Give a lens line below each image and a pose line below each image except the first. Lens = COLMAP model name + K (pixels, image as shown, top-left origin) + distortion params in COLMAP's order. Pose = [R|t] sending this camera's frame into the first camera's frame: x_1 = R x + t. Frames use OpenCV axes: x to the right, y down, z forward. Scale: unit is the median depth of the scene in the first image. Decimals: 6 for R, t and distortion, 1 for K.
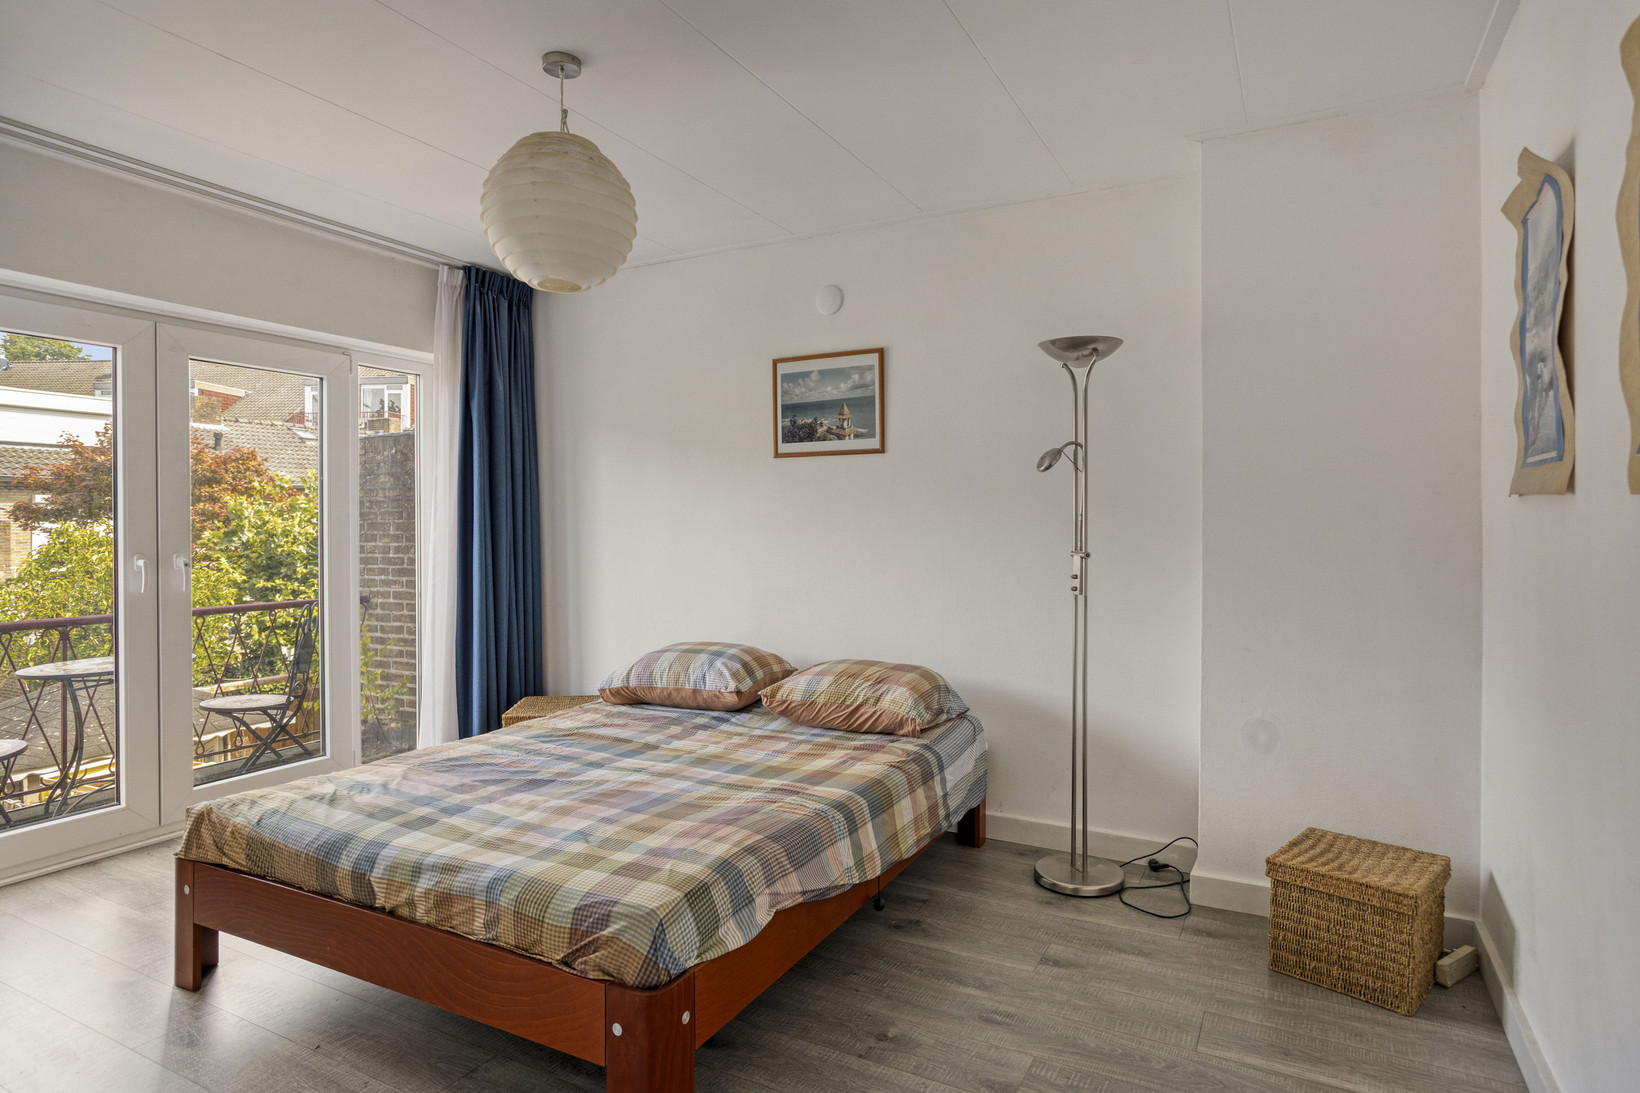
lens RADIAL K [[914.7, 0, 828.2], [0, 914.7, 531.2], [0, 0, 1]] dist [-0.018337, 0.018243]
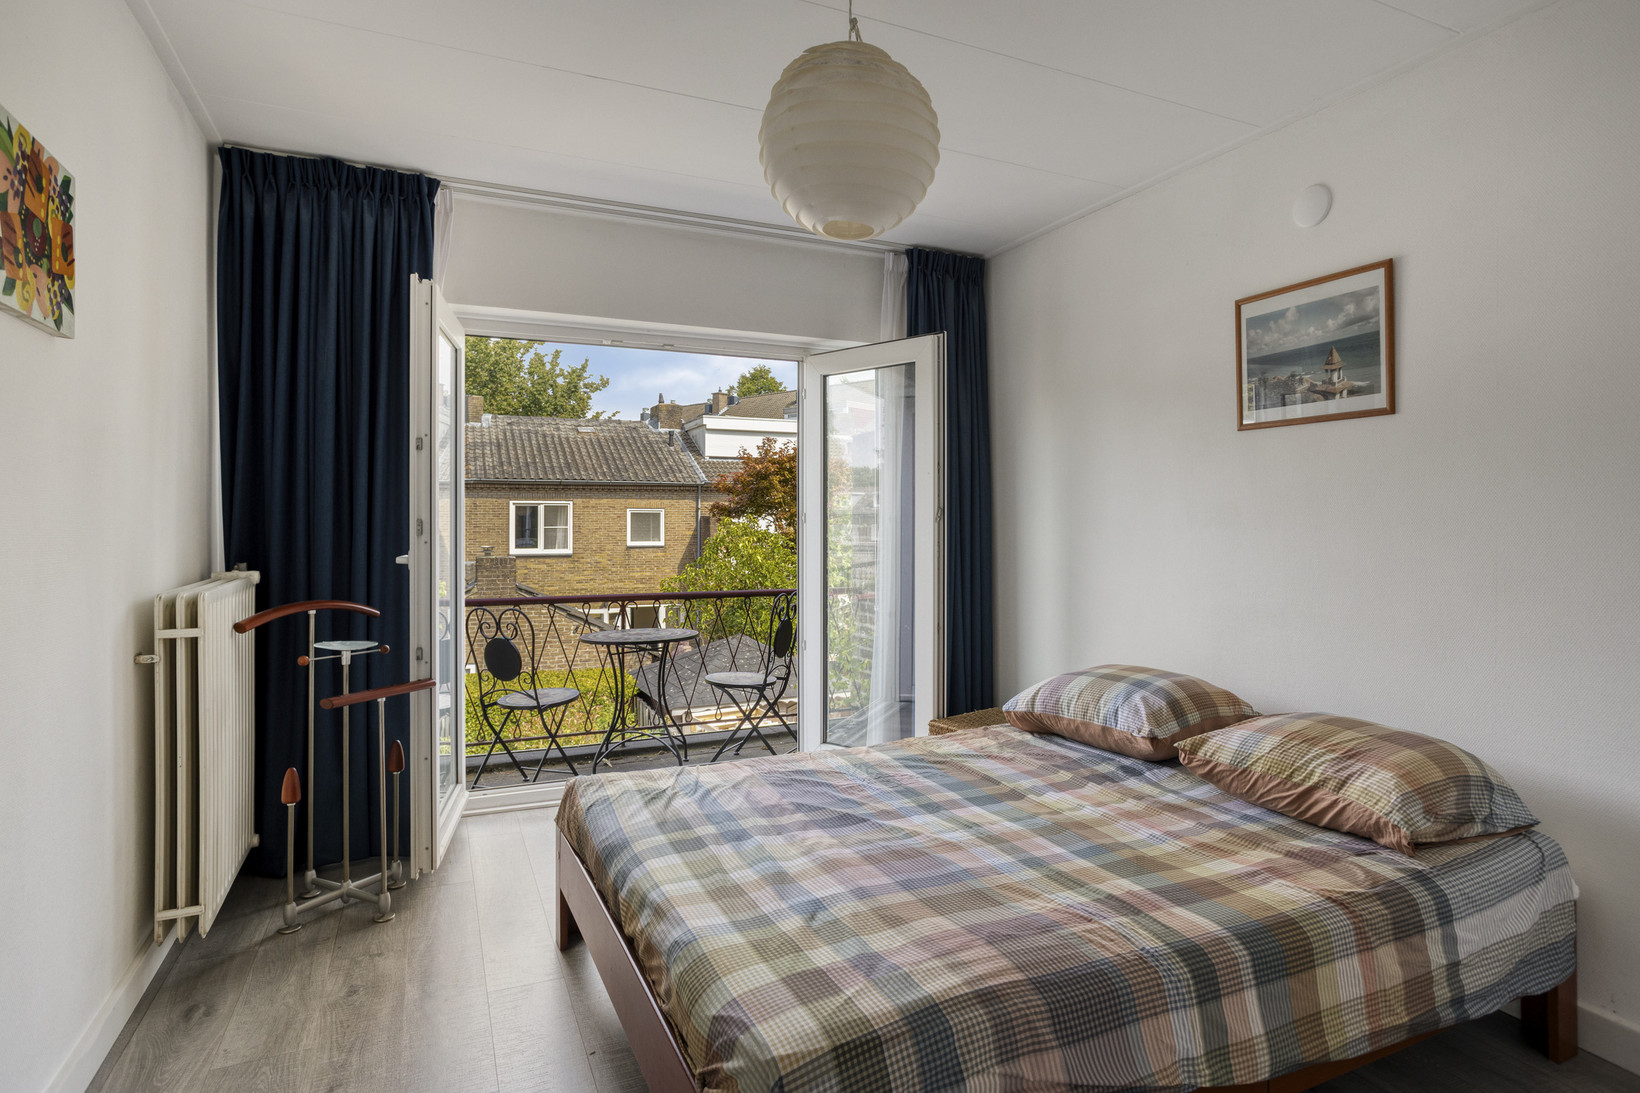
lens RADIAL K [[914.7, 0, 820.2], [0, 914.7, 513.2], [0, 0, 1]] dist [-0.018337, 0.018243]
pose [[0.806275, -0.000703, -0.591540, 0.132324], [-0.008662, 0.999878, -0.012994, 0.000800], [0.591477, 0.015601, 0.806171, 0.232609]]
